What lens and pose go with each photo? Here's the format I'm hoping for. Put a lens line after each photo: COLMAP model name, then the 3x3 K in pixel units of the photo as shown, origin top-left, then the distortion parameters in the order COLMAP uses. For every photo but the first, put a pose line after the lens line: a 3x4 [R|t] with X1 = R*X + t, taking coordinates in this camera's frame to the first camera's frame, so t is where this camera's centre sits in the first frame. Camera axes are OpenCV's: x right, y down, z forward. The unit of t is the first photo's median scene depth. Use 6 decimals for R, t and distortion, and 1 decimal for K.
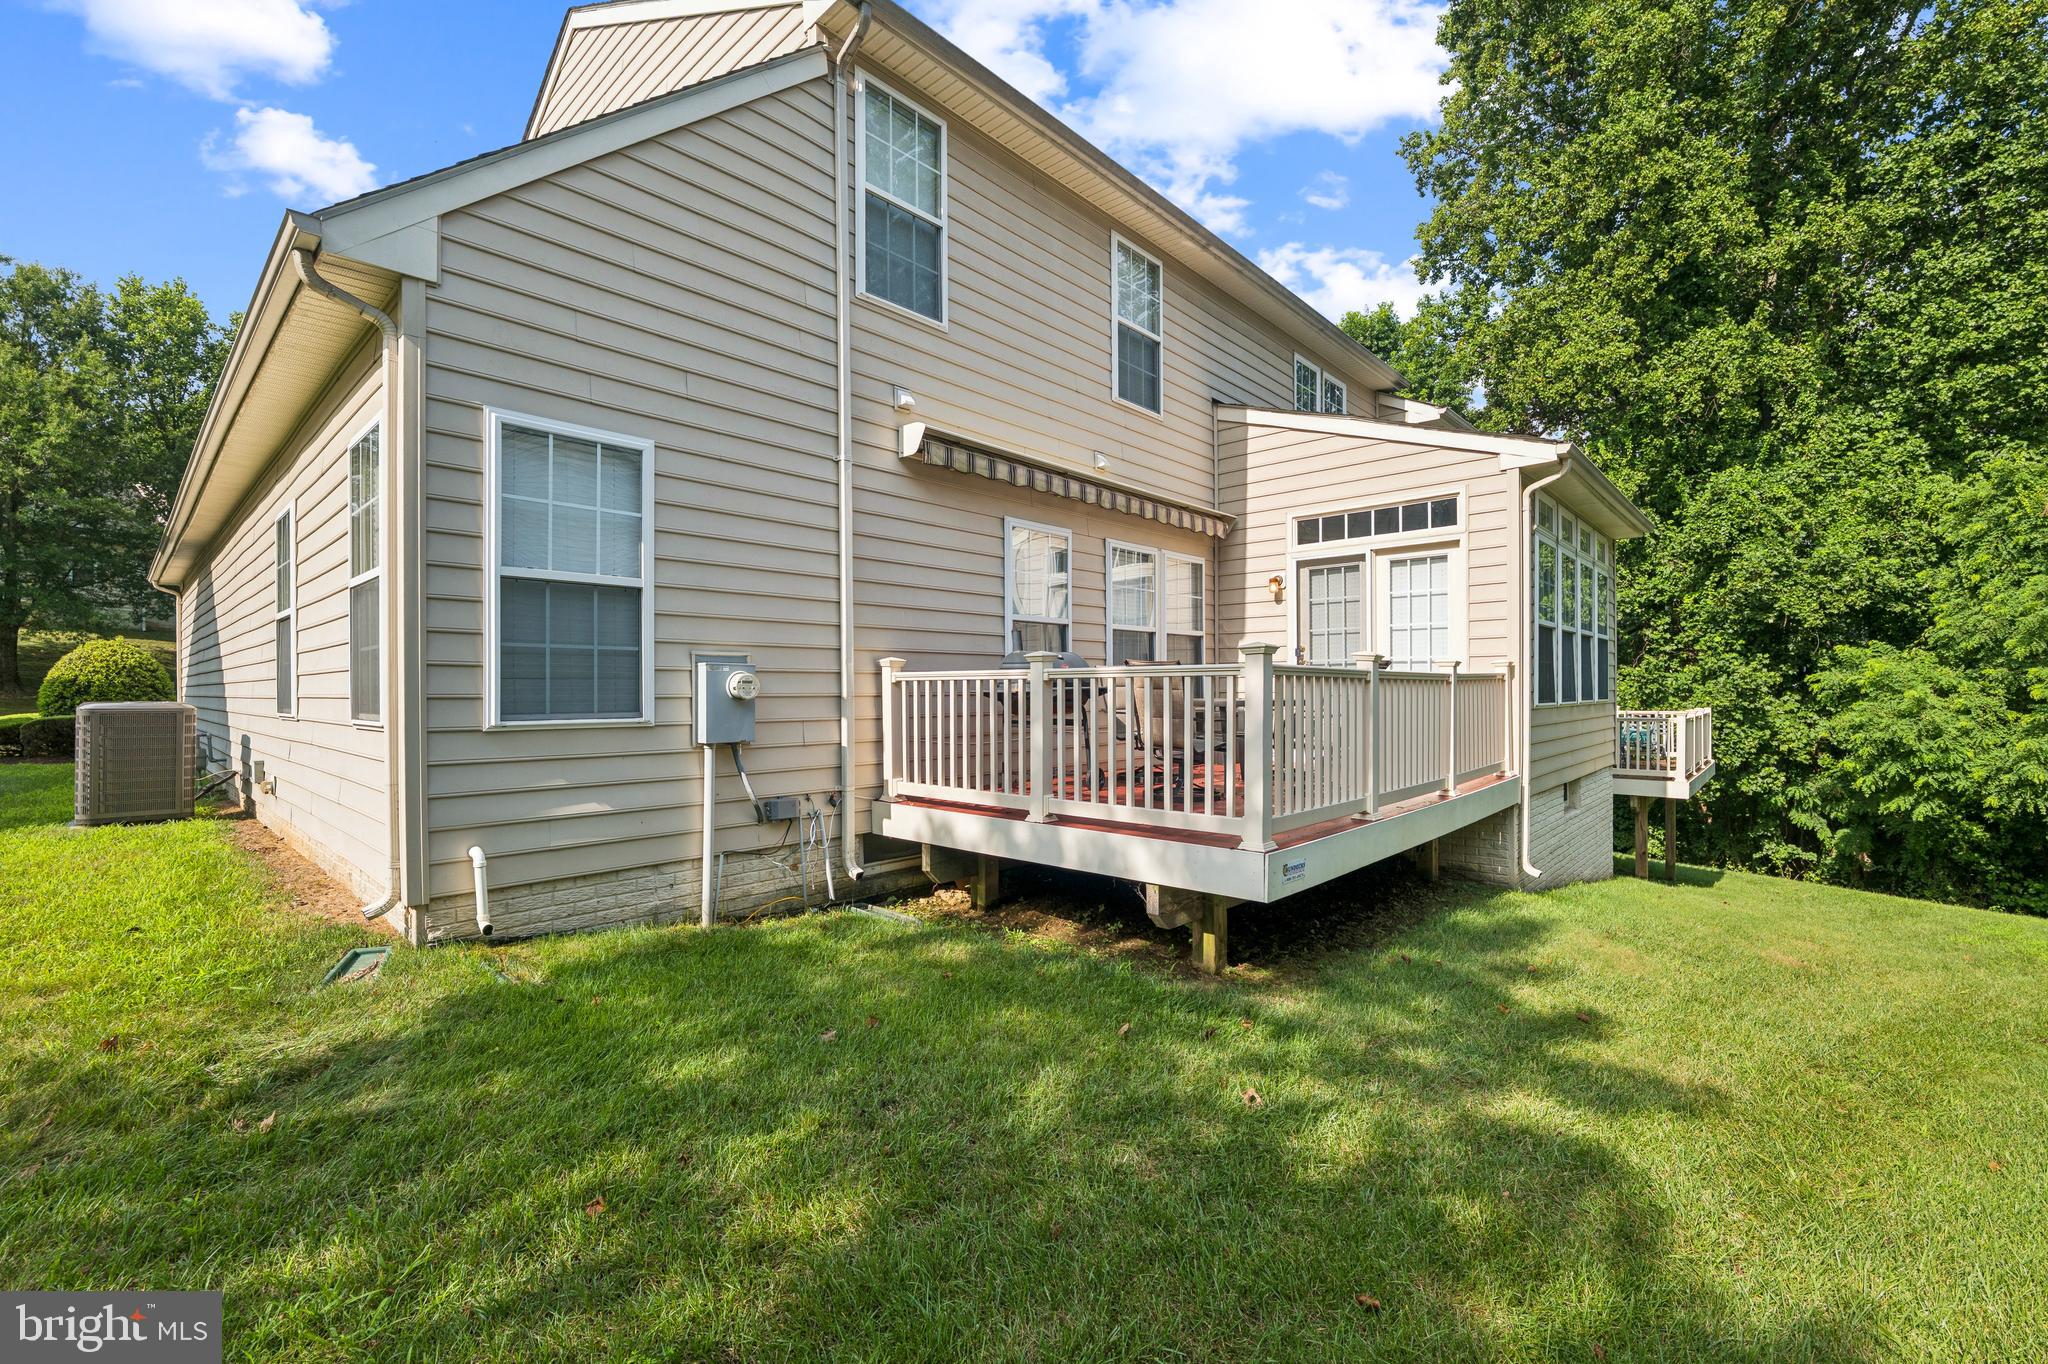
lens RADIAL K [[857.0, 0, 1024.0], [0, 857.0, 682.0], [0, 0, 1]] dist [-0.001838, -0.000068]
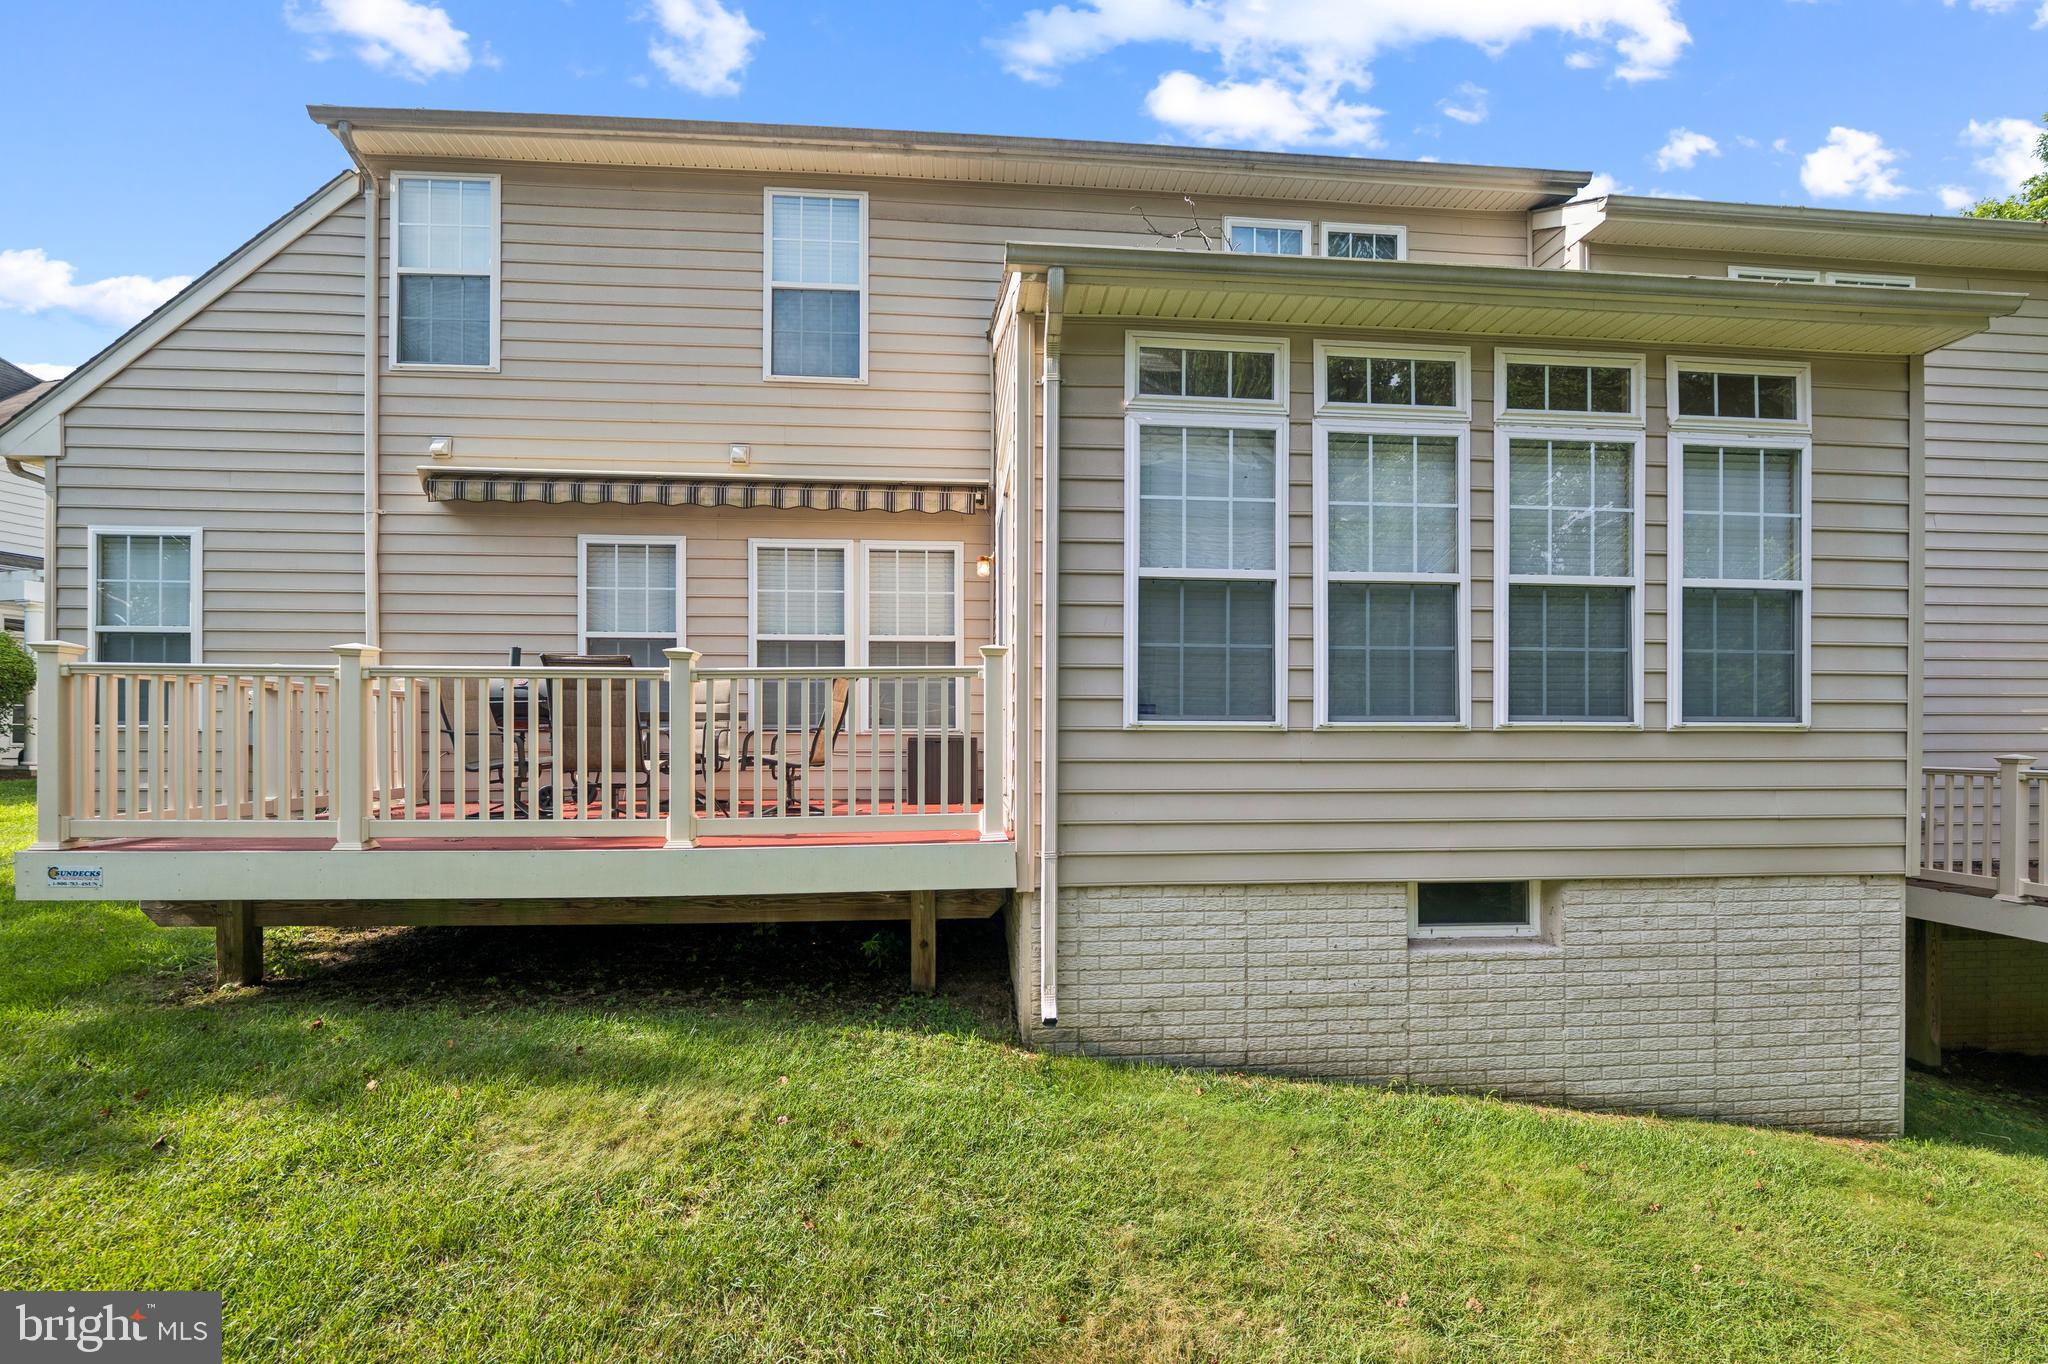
lens RADIAL K [[995.8, 0, 1024.0], [0, 995.8, 682.0], [0, 0, 1]] dist [-0.000087, -0.000102]
pose [[0.747896, -0.003115, -0.663808, 0.964641], [0.004129, 0.999991, -0.000041, -0.014389], [0.663803, -0.002710, 0.747903, 0.397279]]
